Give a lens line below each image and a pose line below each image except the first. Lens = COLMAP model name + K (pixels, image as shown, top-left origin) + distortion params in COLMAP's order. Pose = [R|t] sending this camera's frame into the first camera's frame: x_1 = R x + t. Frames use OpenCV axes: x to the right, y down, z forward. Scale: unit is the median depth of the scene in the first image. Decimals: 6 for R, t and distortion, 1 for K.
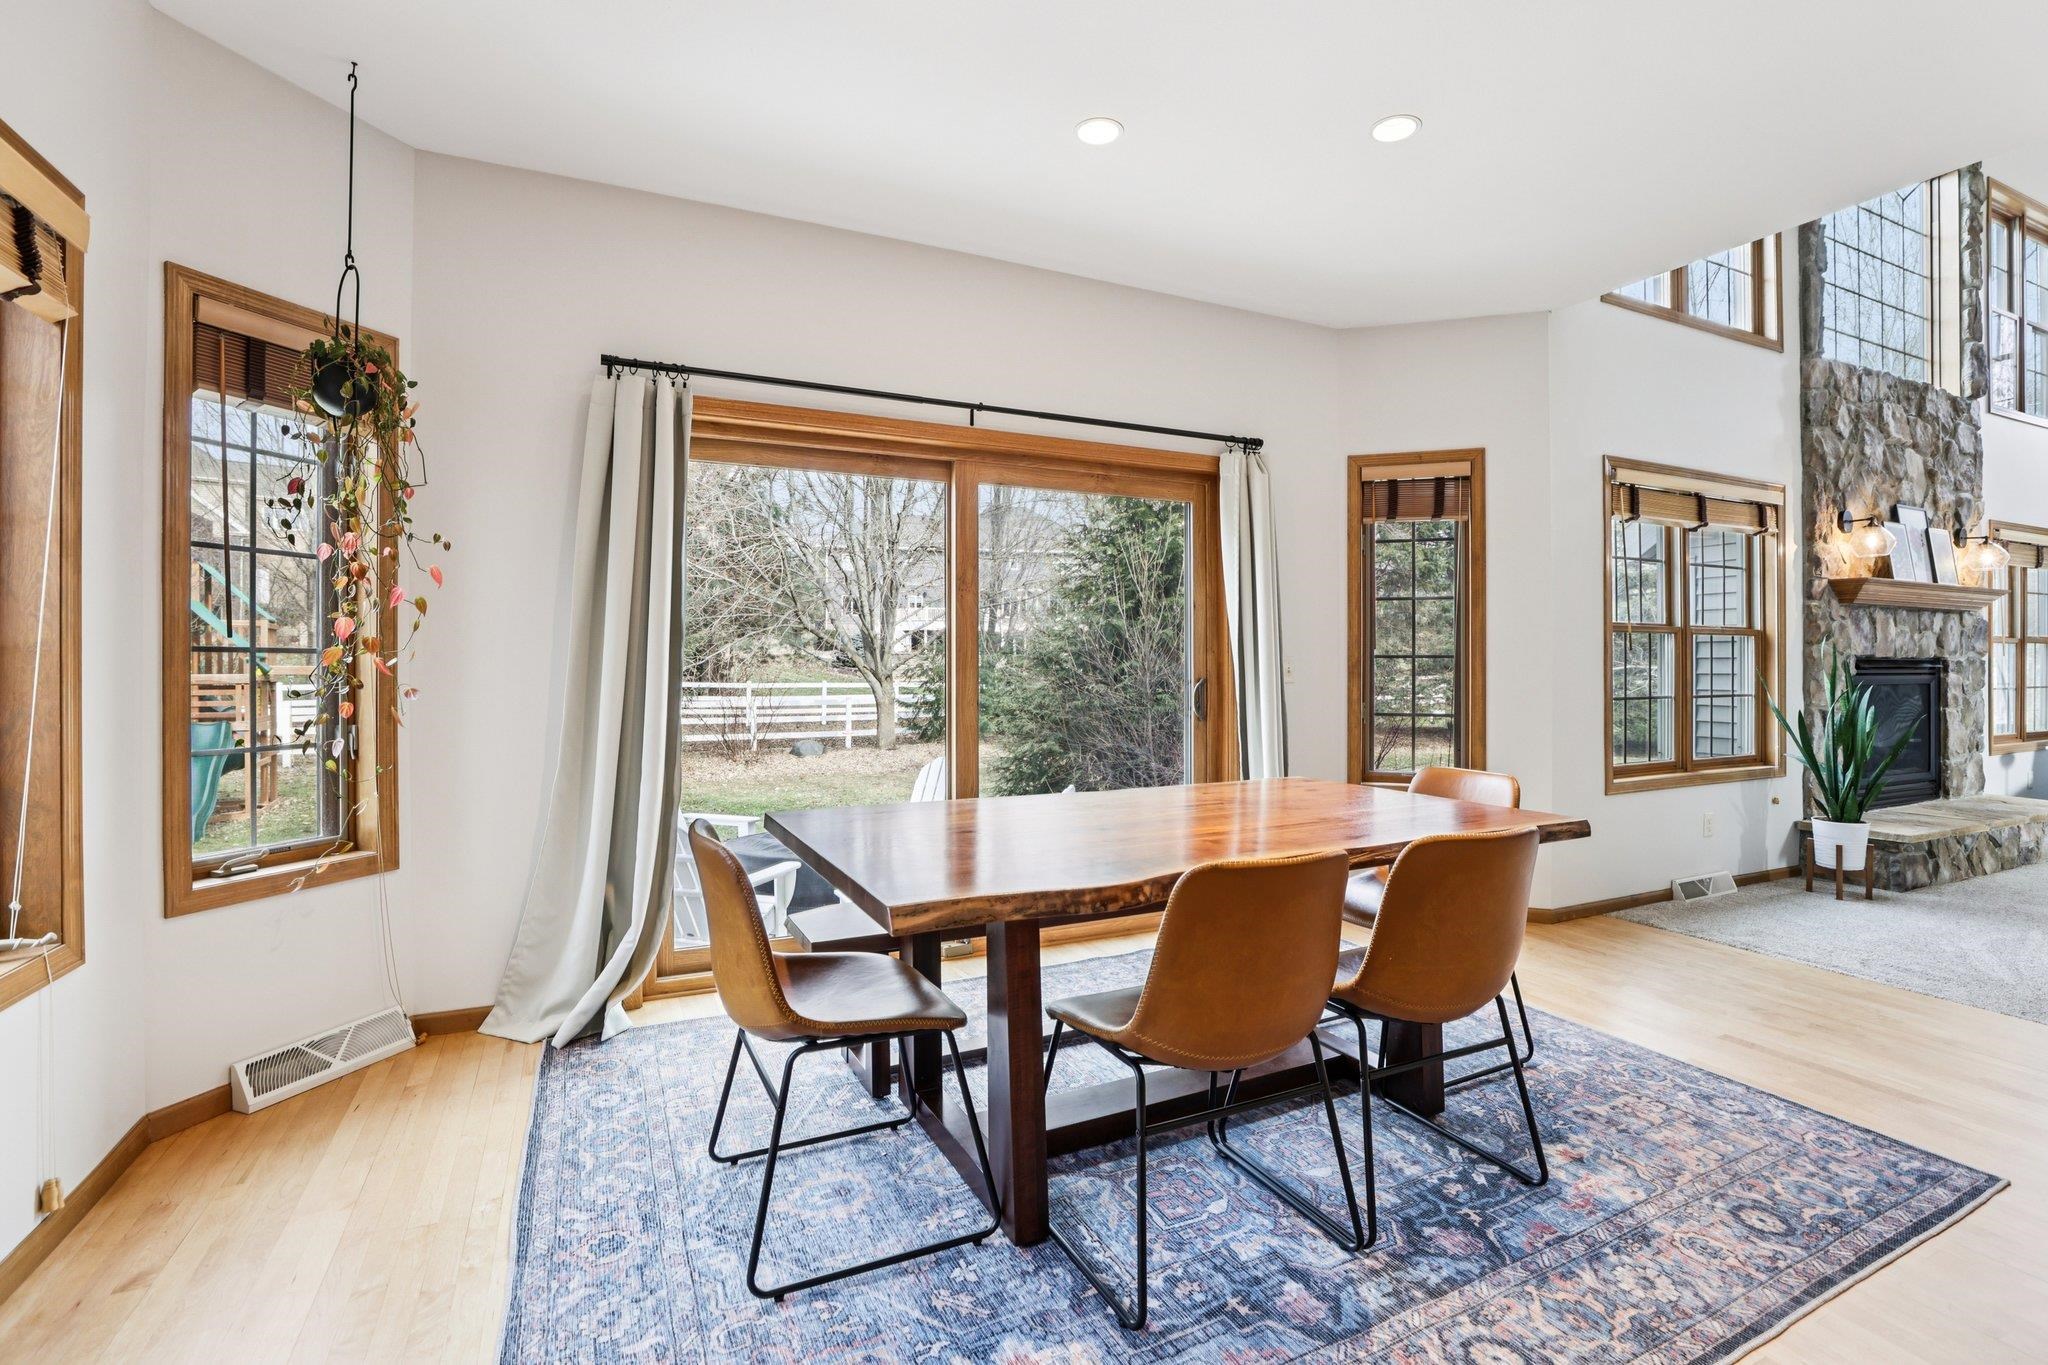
lens RADIAL K [[942.7, 0, 1027.1], [0, 942.7, 667.3], [0, 0, 1]] dist [-0.034056, 0.006958]
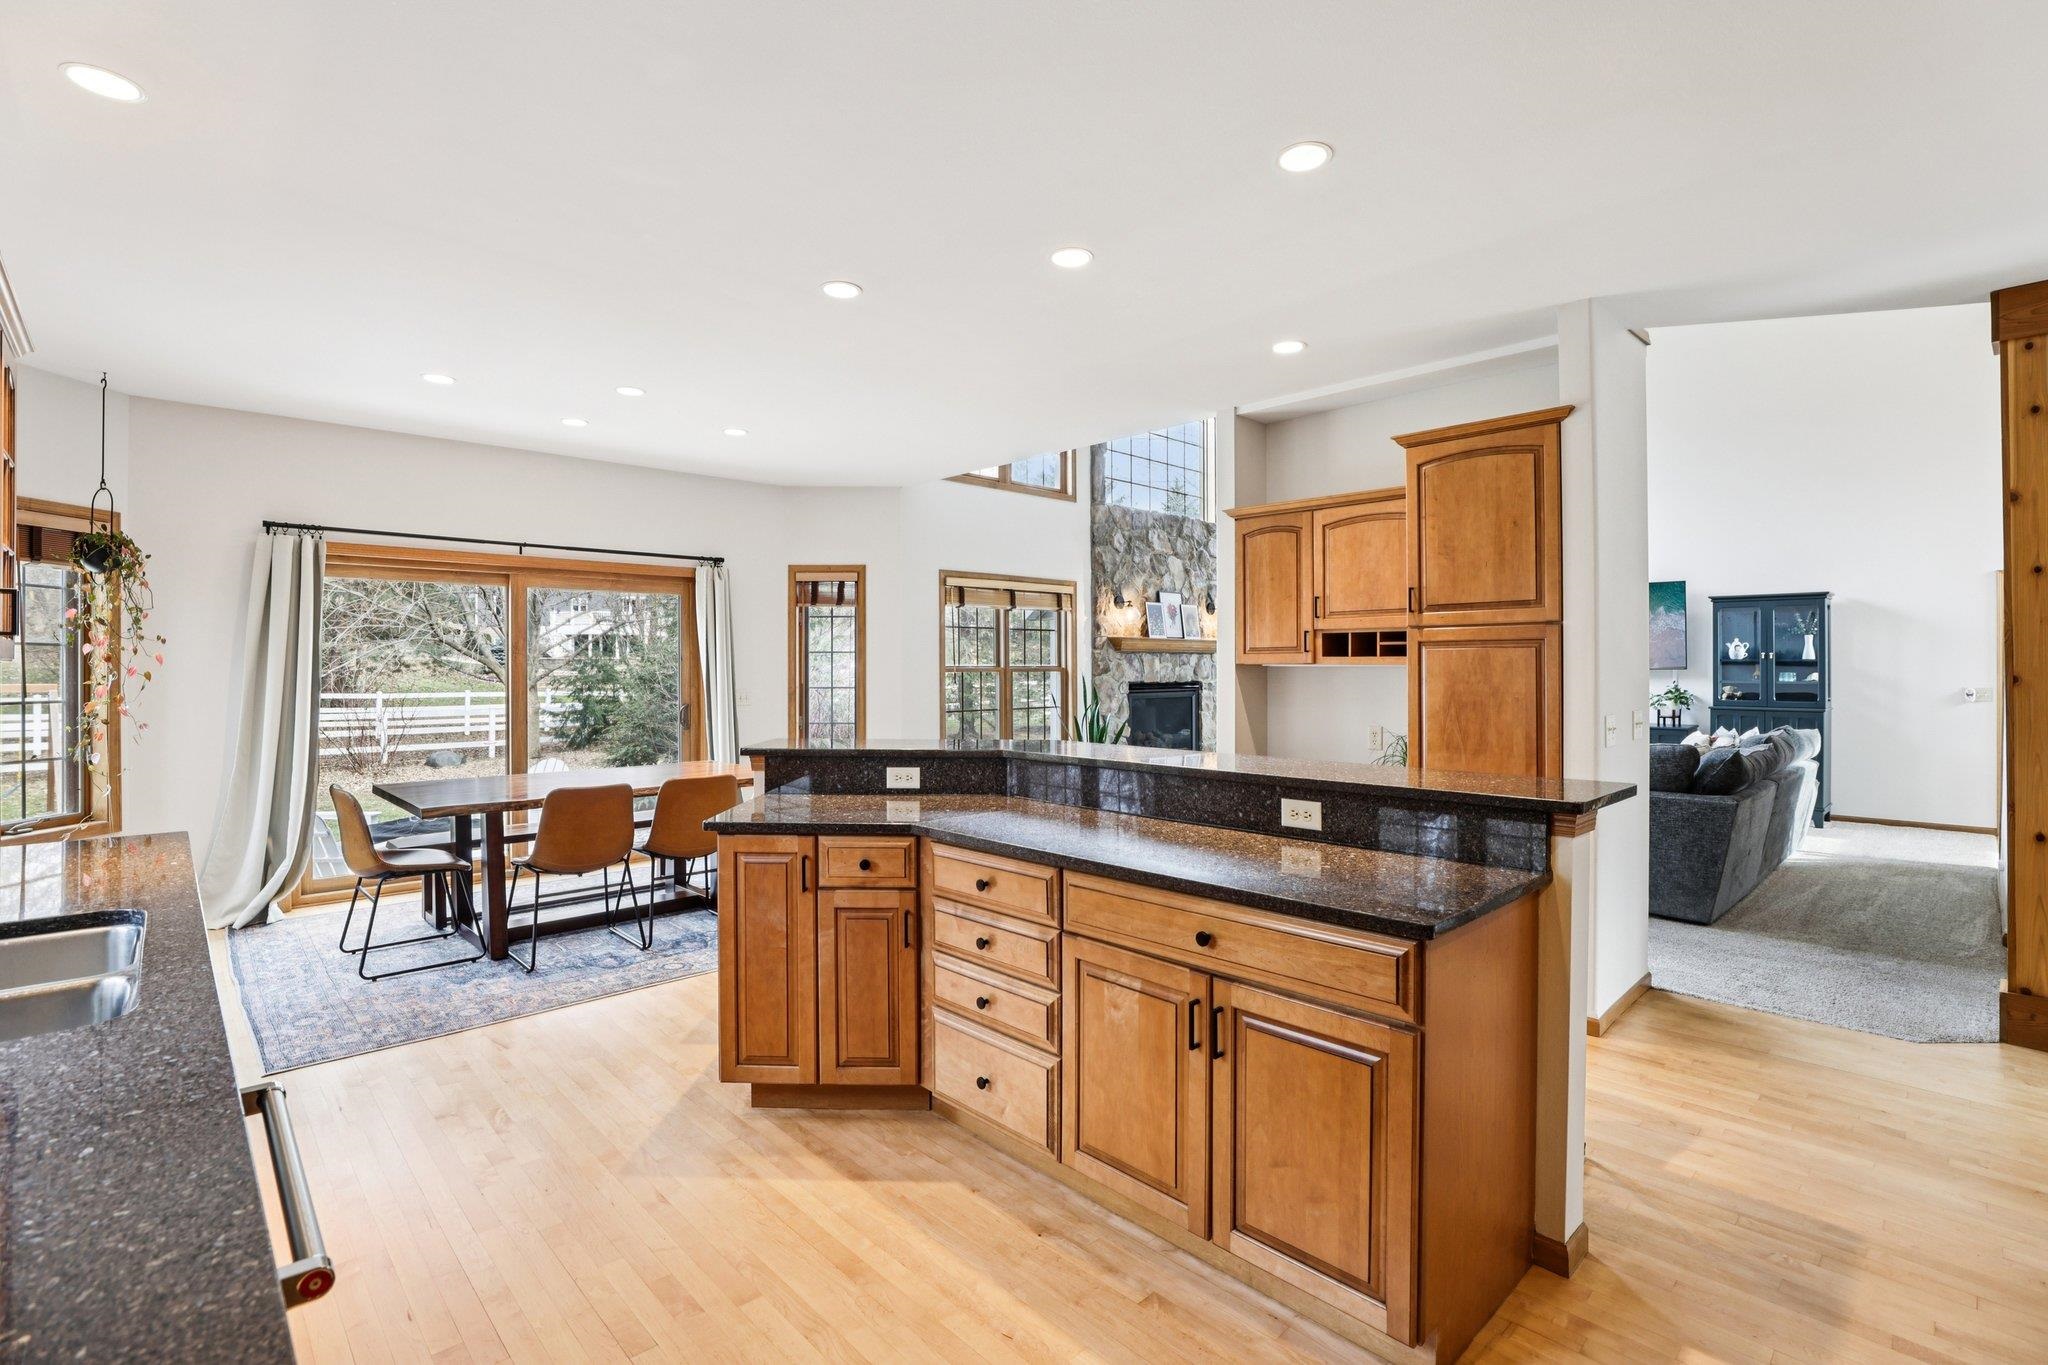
lens RADIAL K [[942.7, 0, 1026.6], [0, 942.7, 664.4], [0, 0, 1]] dist [-0.034056, 0.006958]
pose [[0.949621, -0.001484, 0.313397, 0.192271], [0.002955, 0.999987, -0.004218, -0.038744], [-0.313386, 0.004932, 0.949613, -0.591681]]
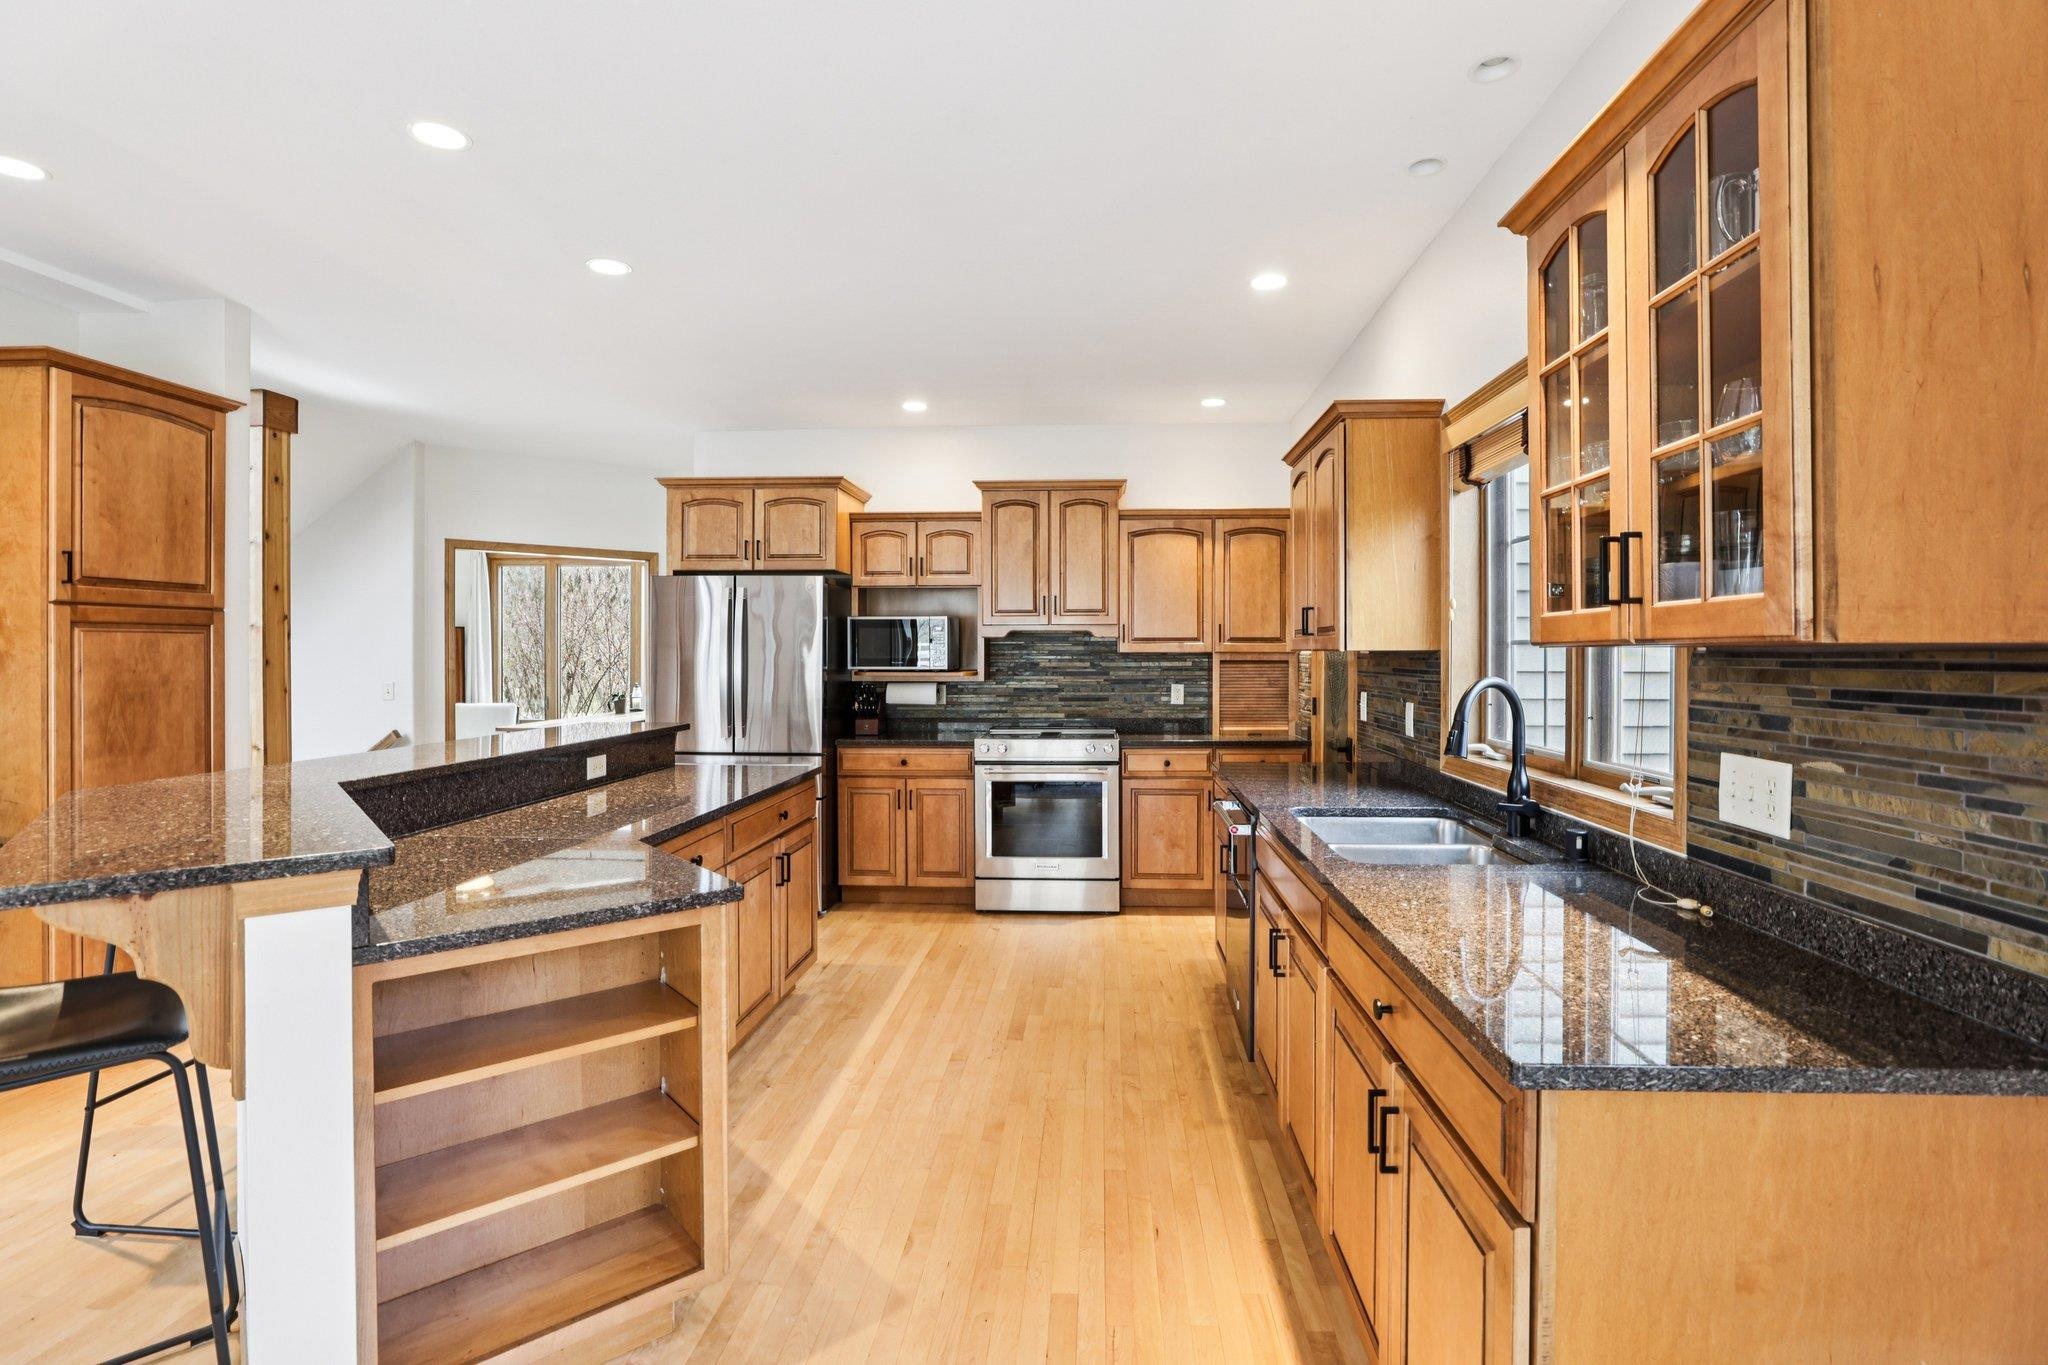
lens RADIAL K [[942.7, 0, 1047.7], [0, 942.7, 660.4], [0, 0, 1]] dist [-0.034056, 0.006958]
pose [[-0.877636, -0.005614, 0.479294, -0.093077], [-0.000049, 0.999932, 0.011623, -0.041427], [-0.479327, 0.010177, -0.877577, 0.253005]]
